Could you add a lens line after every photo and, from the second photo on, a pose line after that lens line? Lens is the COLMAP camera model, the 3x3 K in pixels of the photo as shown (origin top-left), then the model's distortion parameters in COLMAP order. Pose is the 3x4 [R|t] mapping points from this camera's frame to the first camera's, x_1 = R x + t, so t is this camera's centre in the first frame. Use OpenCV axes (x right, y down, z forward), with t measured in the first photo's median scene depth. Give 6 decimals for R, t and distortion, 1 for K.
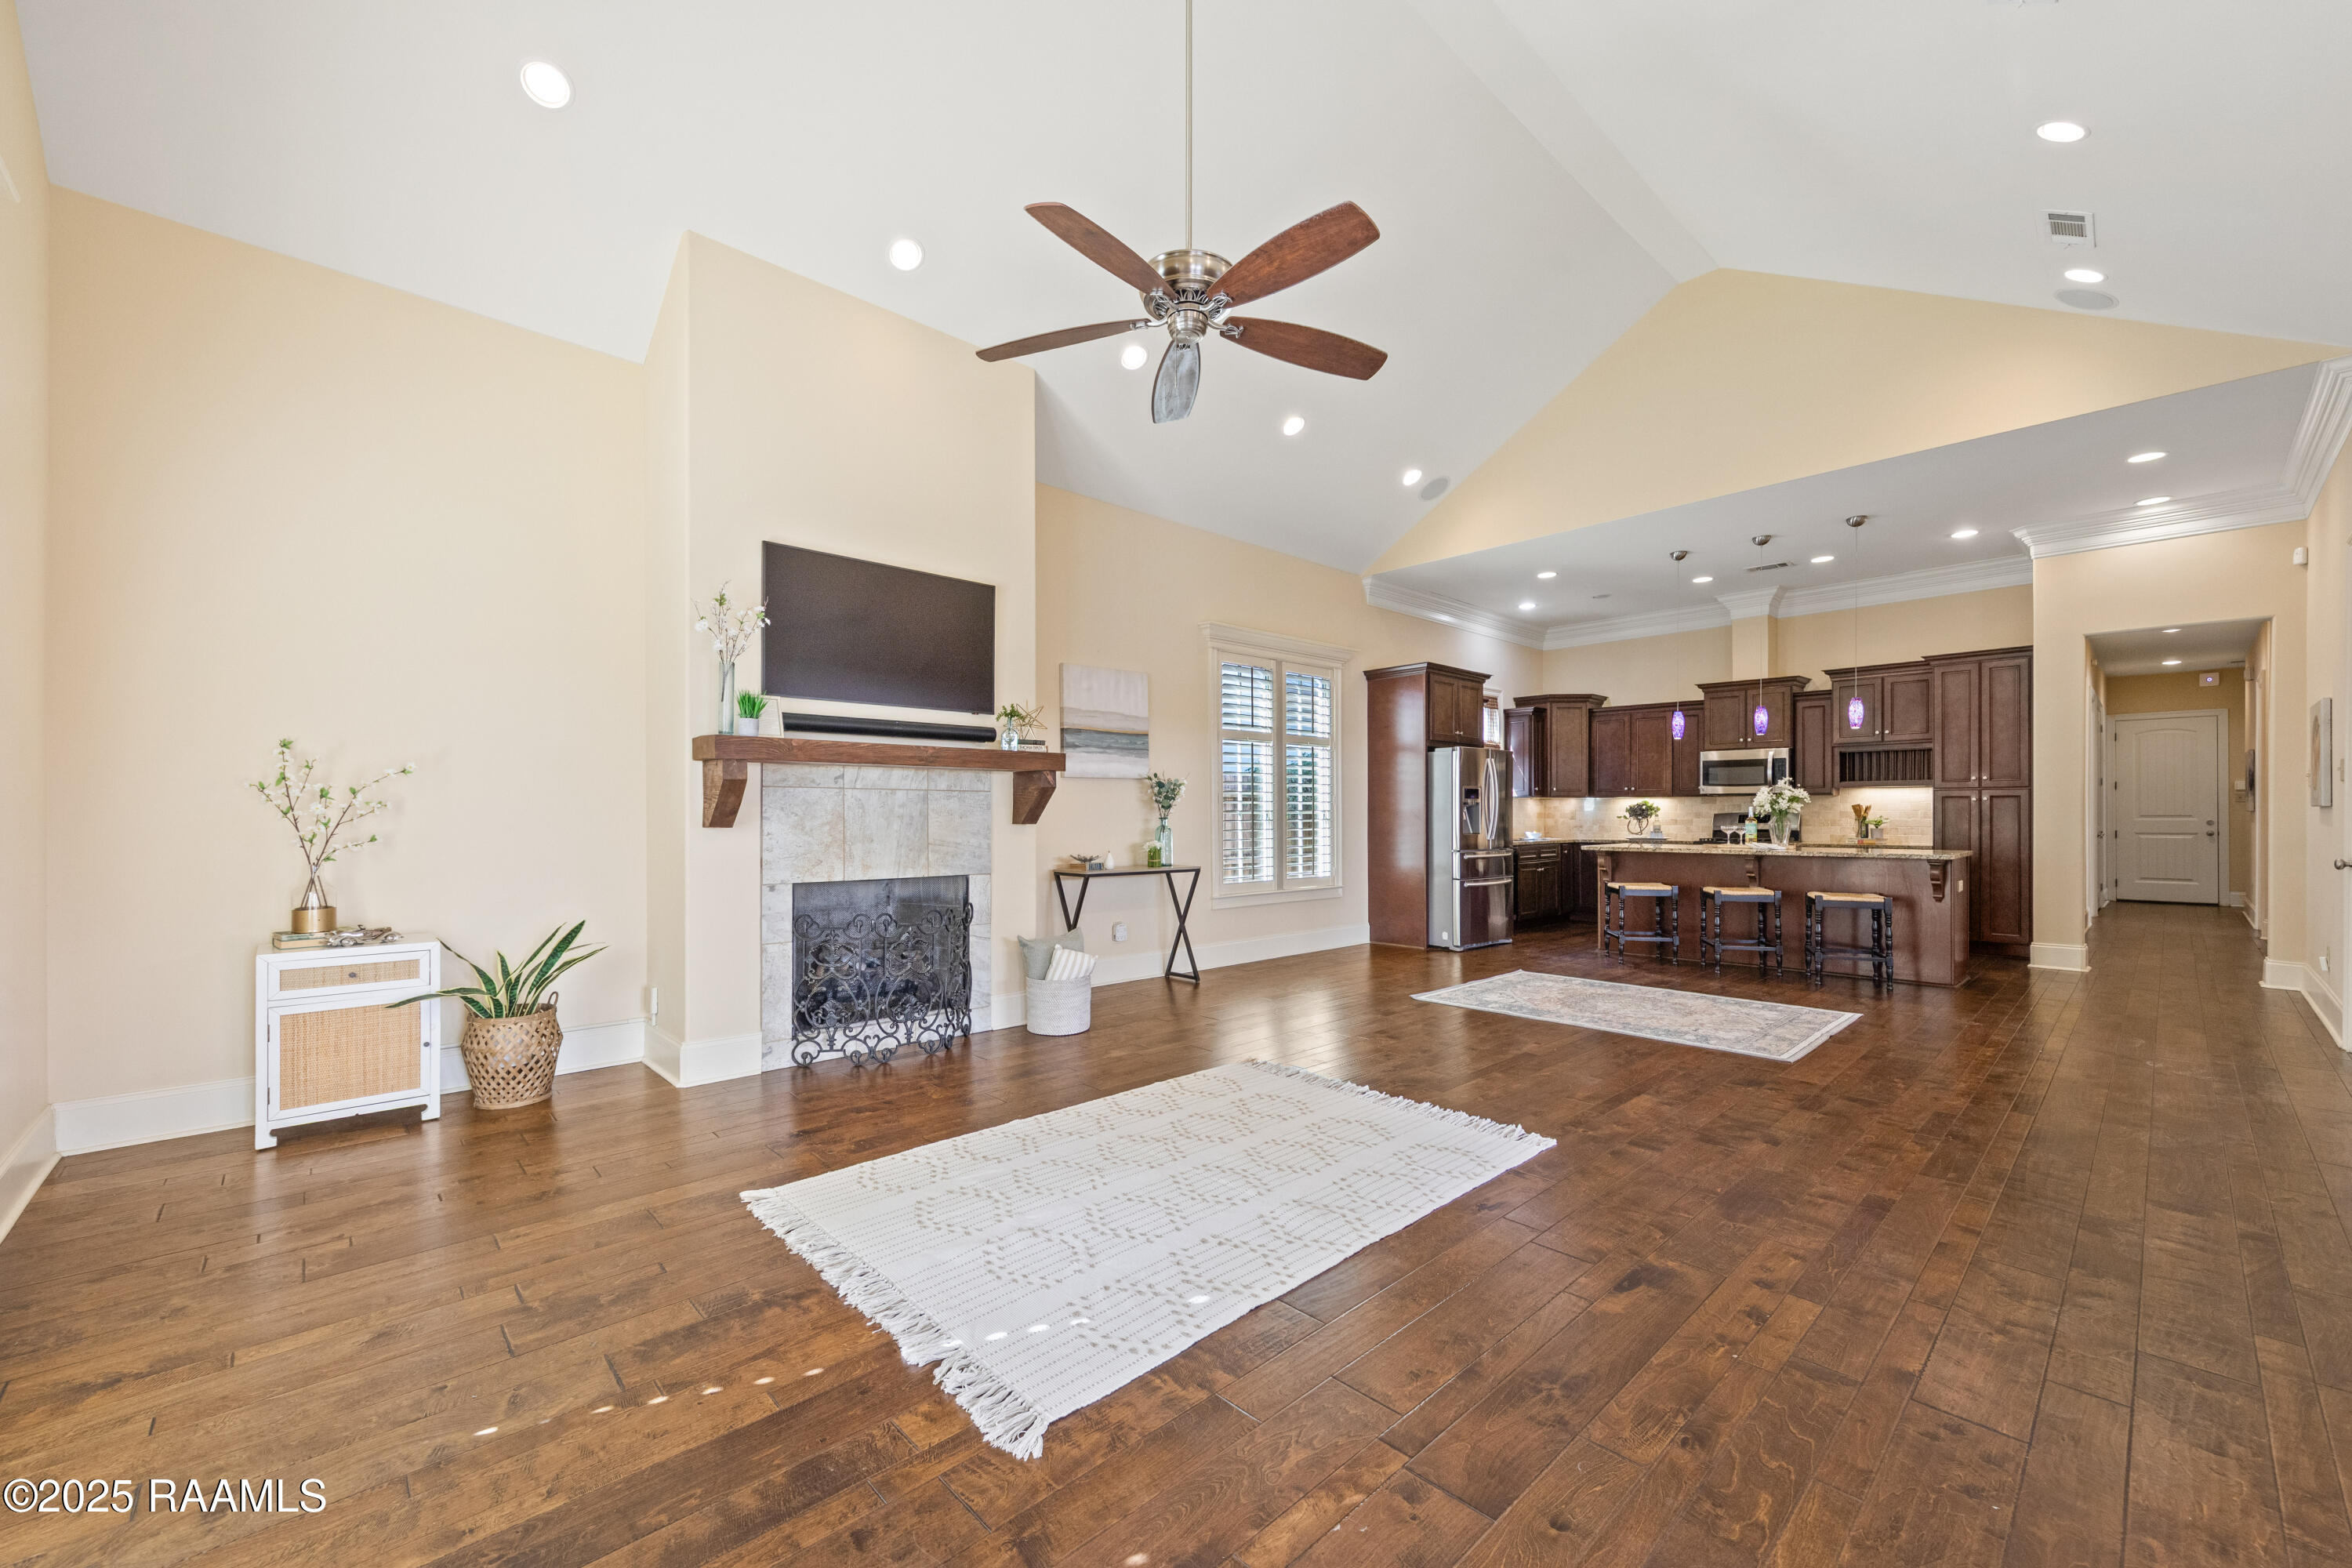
lens RADIAL K [[915.2, 0, 1169.8], [0, 915.2, 815.5], [0, 0, 1]] dist [0.005162, -0.000105]
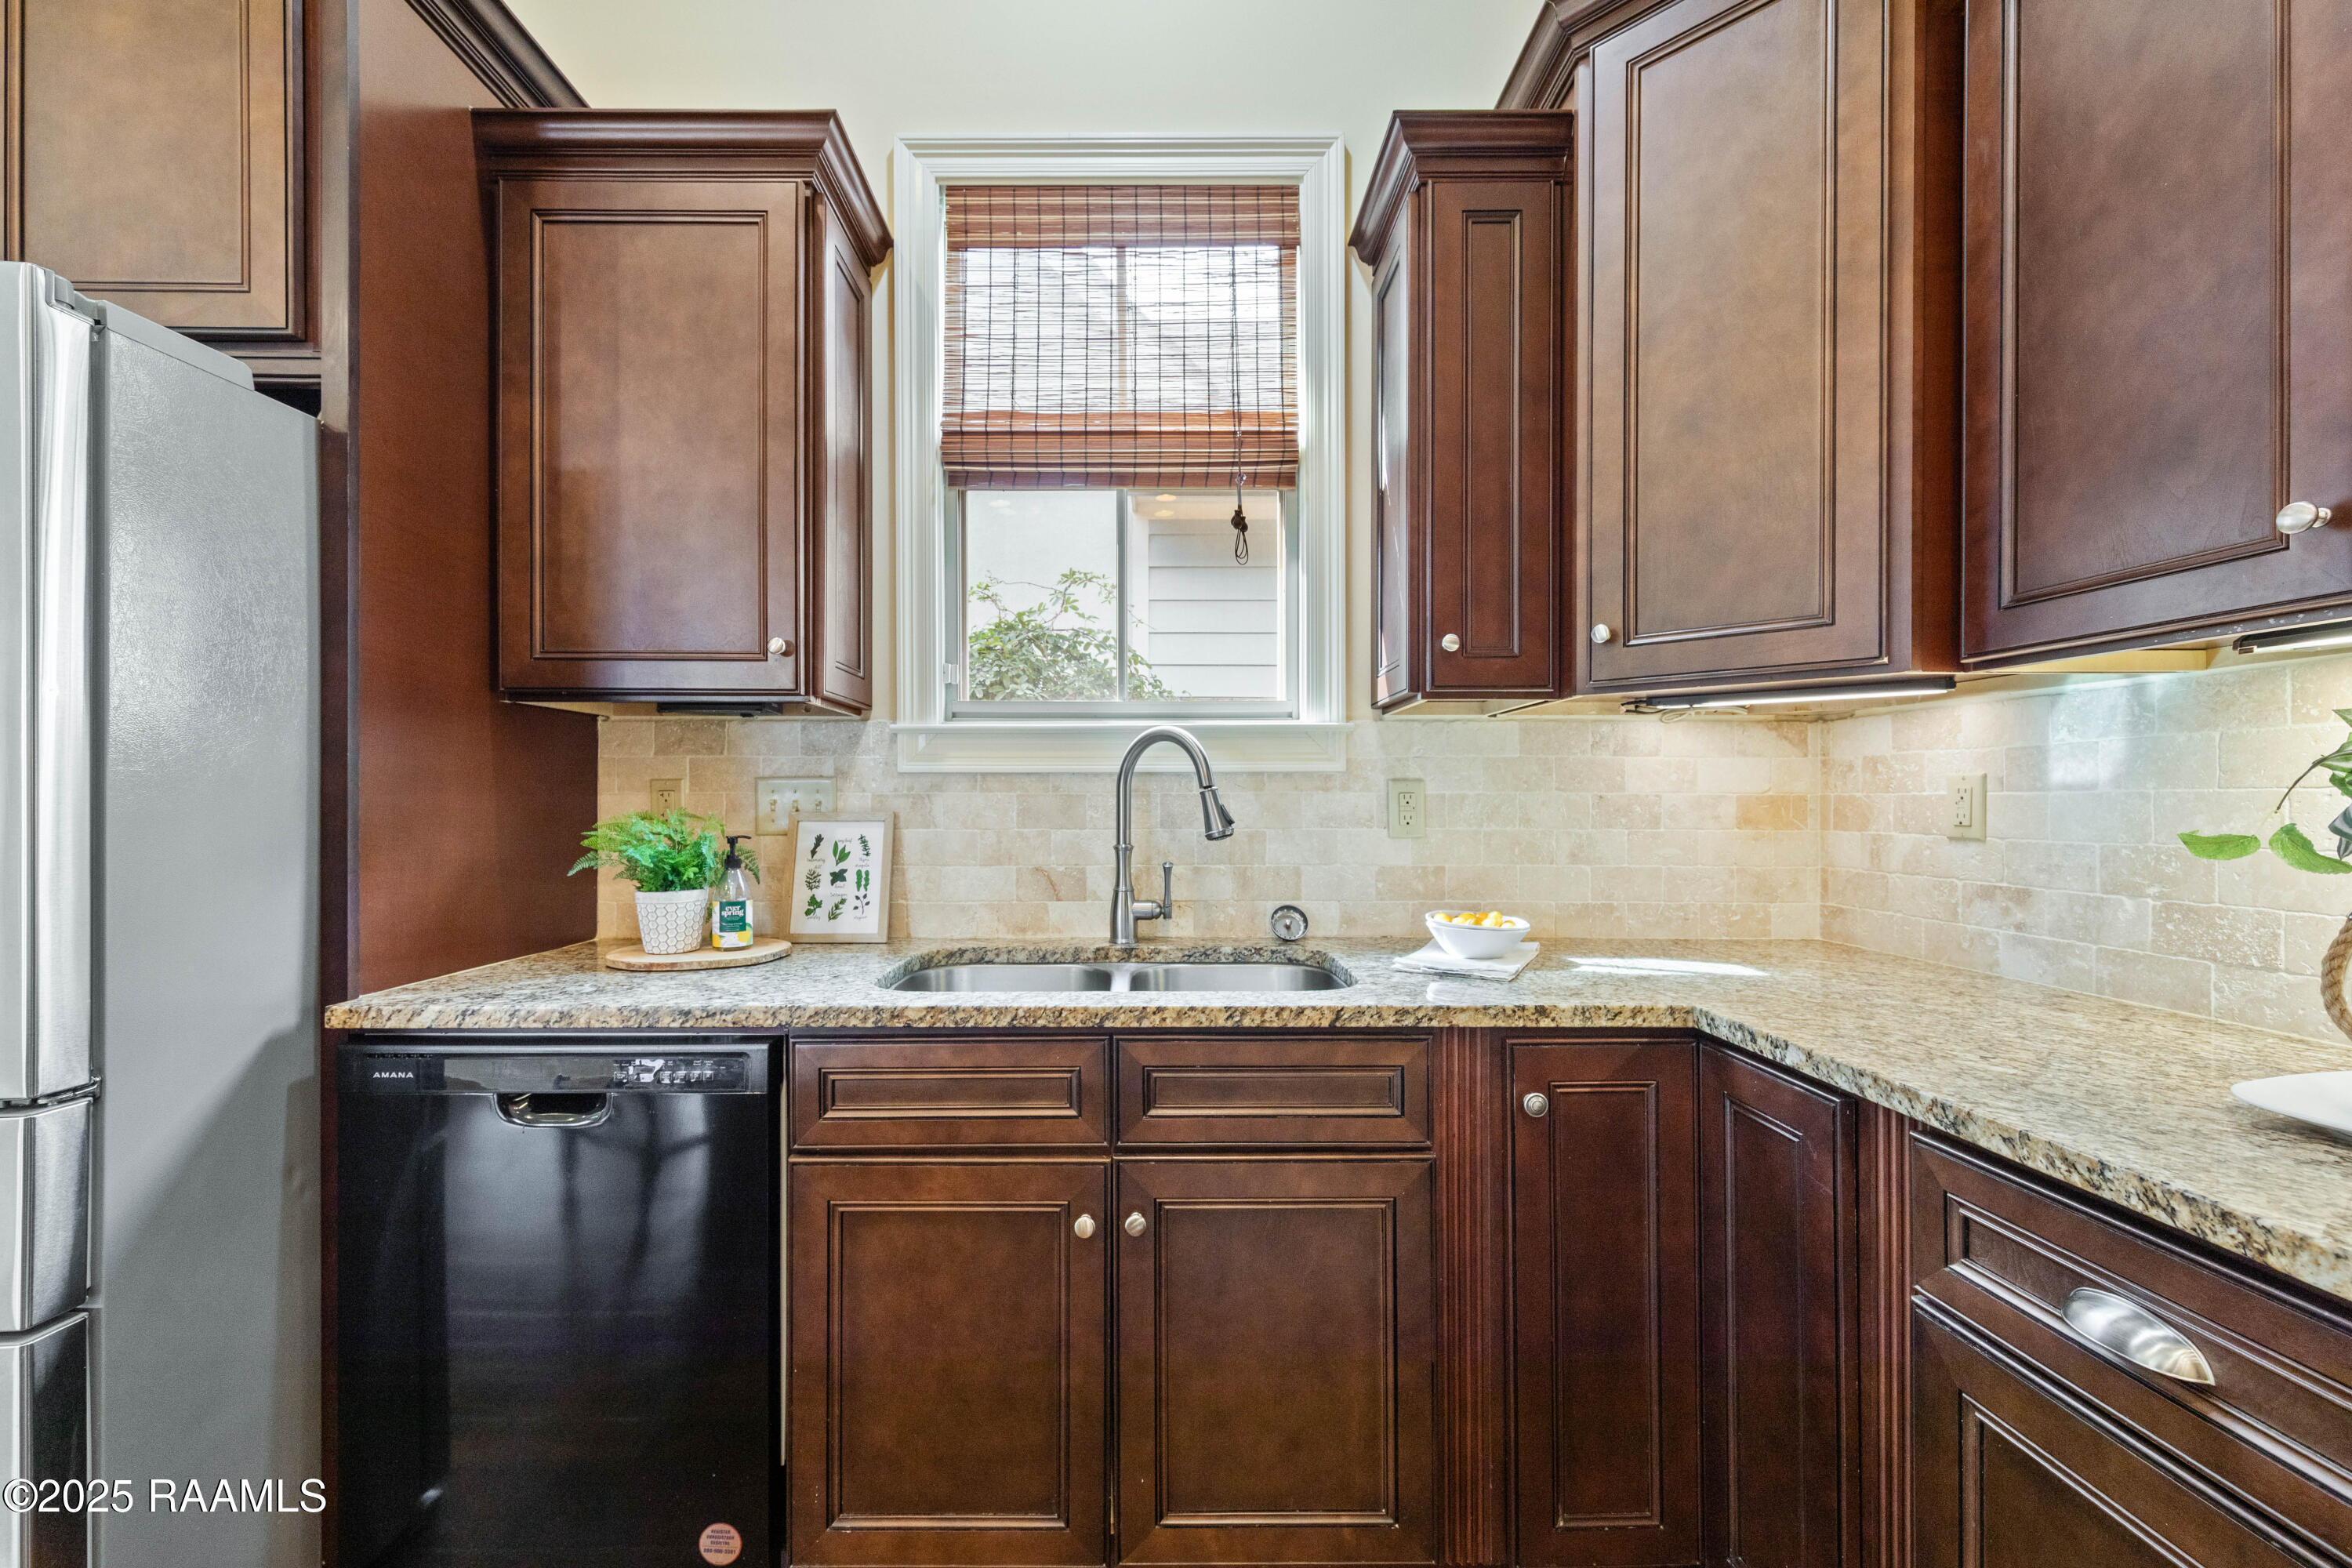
lens RADIAL K [[915.2, 0, 1154.8], [0, 915.2, 800.6], [0, 0, 1]] dist [0.005162, -0.000105]
pose [[0.735507, 0.003562, -0.677508, 0.636320], [-0.002043, 0.999993, 0.003040, -0.003543], [0.677515, -0.000851, 0.735509, 1.153019]]
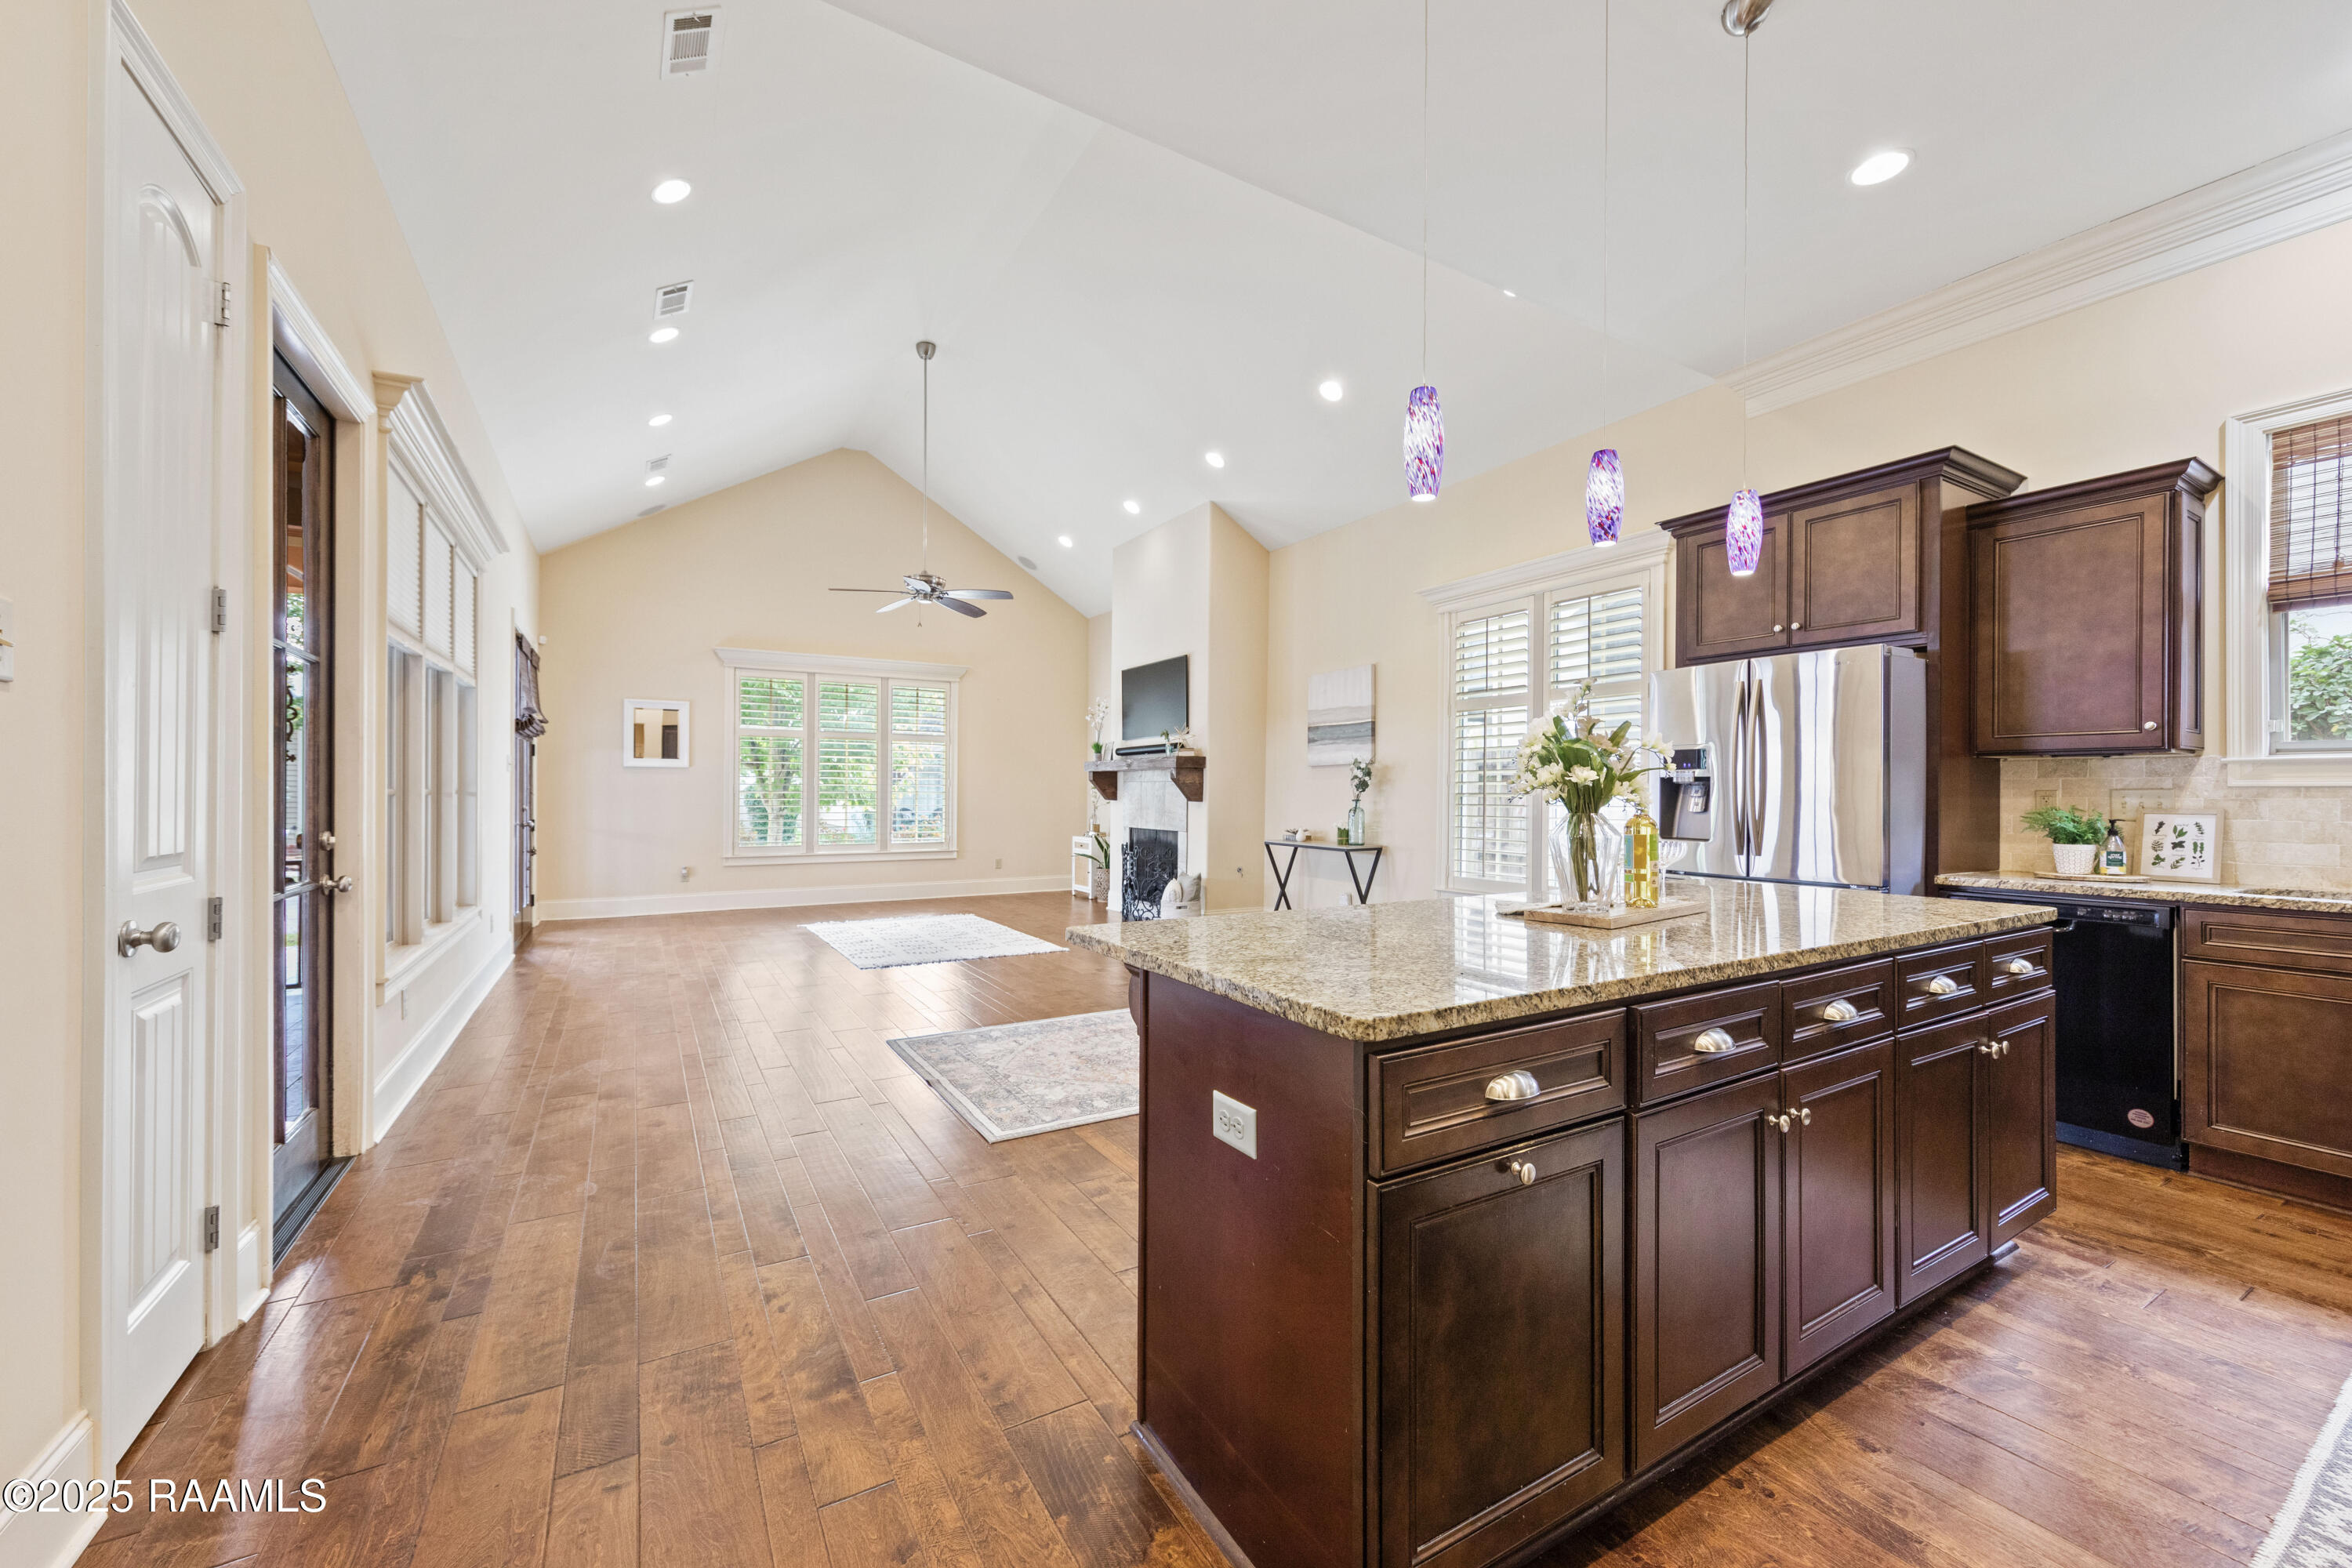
lens RADIAL K [[915.2, 0, 1174.0], [0, 915.2, 788.2], [0, 0, 1]] dist [0.005162, -0.000105]
pose [[-0.211445, -0.005821, -0.977373, 0.944586], [-0.006513, 0.999968, -0.004547, -0.004309], [0.977368, 0.005404, -0.211476, 0.895571]]
